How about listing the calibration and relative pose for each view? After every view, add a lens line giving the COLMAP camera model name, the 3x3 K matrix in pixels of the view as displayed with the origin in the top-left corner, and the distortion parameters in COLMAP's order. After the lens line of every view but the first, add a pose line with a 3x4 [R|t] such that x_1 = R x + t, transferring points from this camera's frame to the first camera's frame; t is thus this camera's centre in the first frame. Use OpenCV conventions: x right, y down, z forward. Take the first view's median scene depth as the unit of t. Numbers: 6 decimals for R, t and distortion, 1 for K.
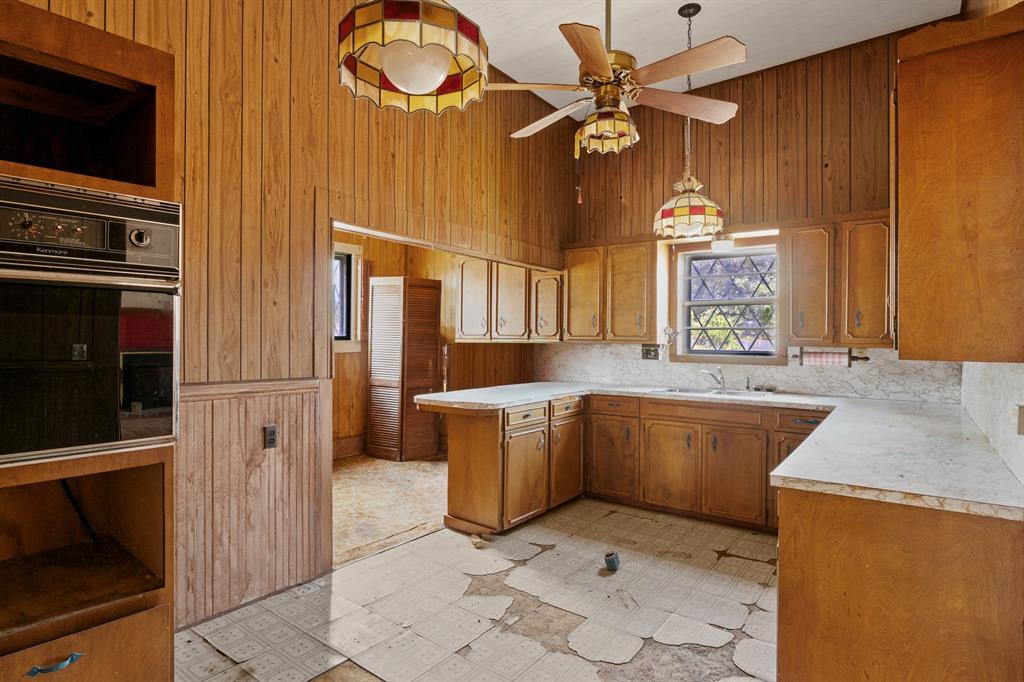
lens RADIAL K [[525.2, 0, 516.9], [0, 525.2, 352.6], [0, 0, 1]] dist [-0.025183, -0.000217]
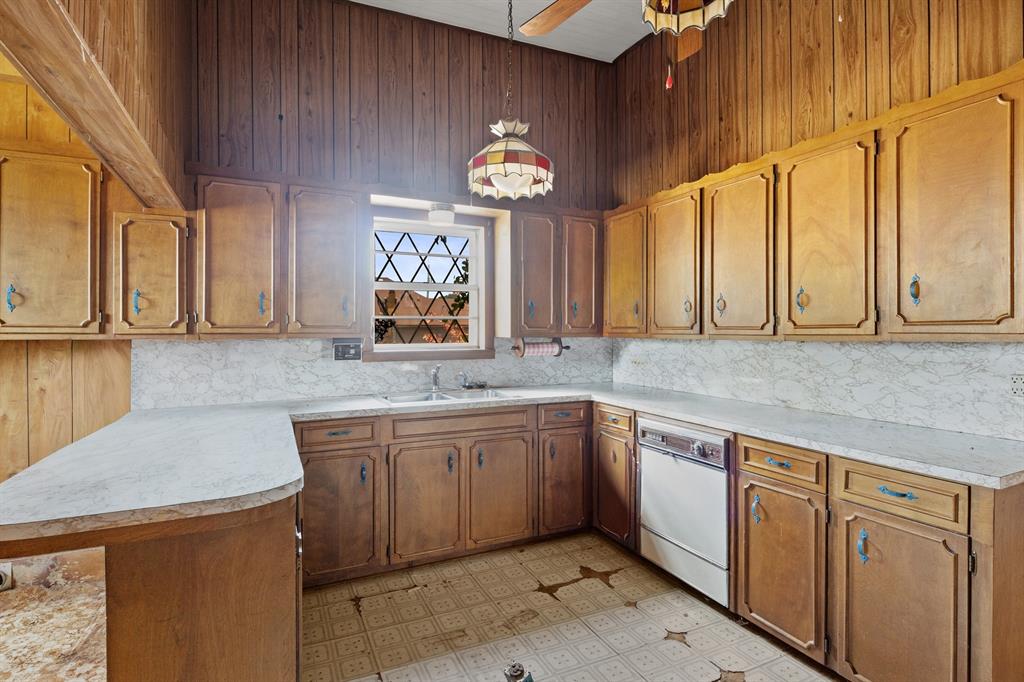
lens RADIAL K [[513.7, 0, 515.2], [0, 513.7, 331.4], [0, 0, 1]] dist [-0.012389, -0.000465]
pose [[0.476161, -0.011352, 0.879285, -0.234014], [0.028492, 0.999591, -0.002525, -0.016409], [-0.878896, 0.026255, 0.476290, 0.445251]]
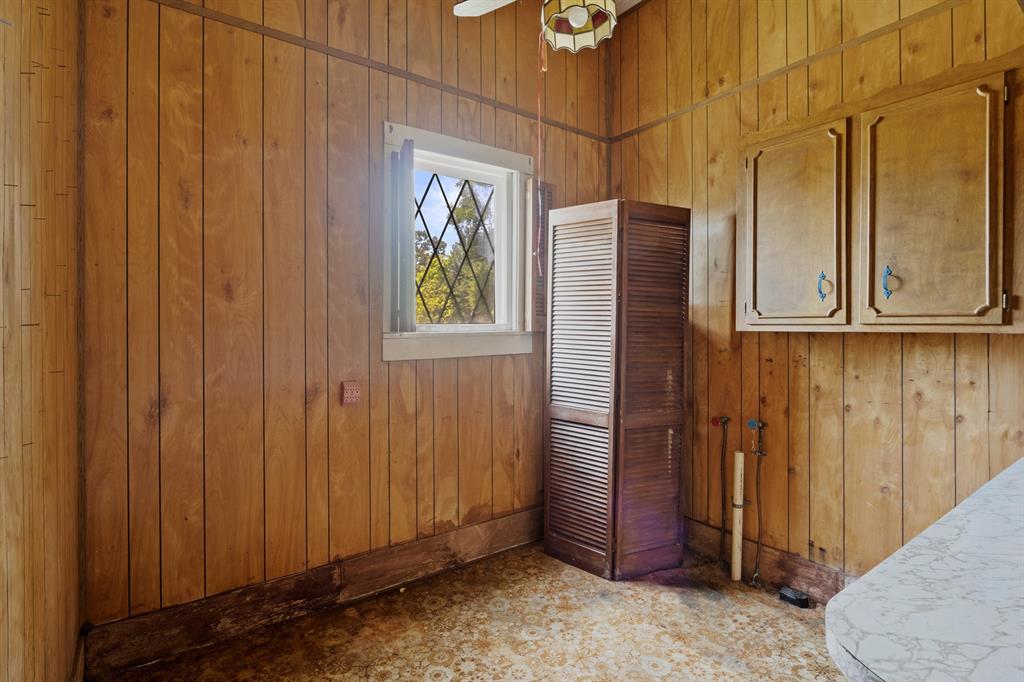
lens RADIAL K [[513.7, 0, 515.2], [0, 513.7, 331.4], [0, 0, 1]] dist [-0.012389, -0.000465]
pose [[0.952270, -0.008641, -0.305136, -0.194963], [0.002962, 0.999814, -0.019071, -0.017121], [0.305244, 0.017257, 0.952118, 0.625118]]
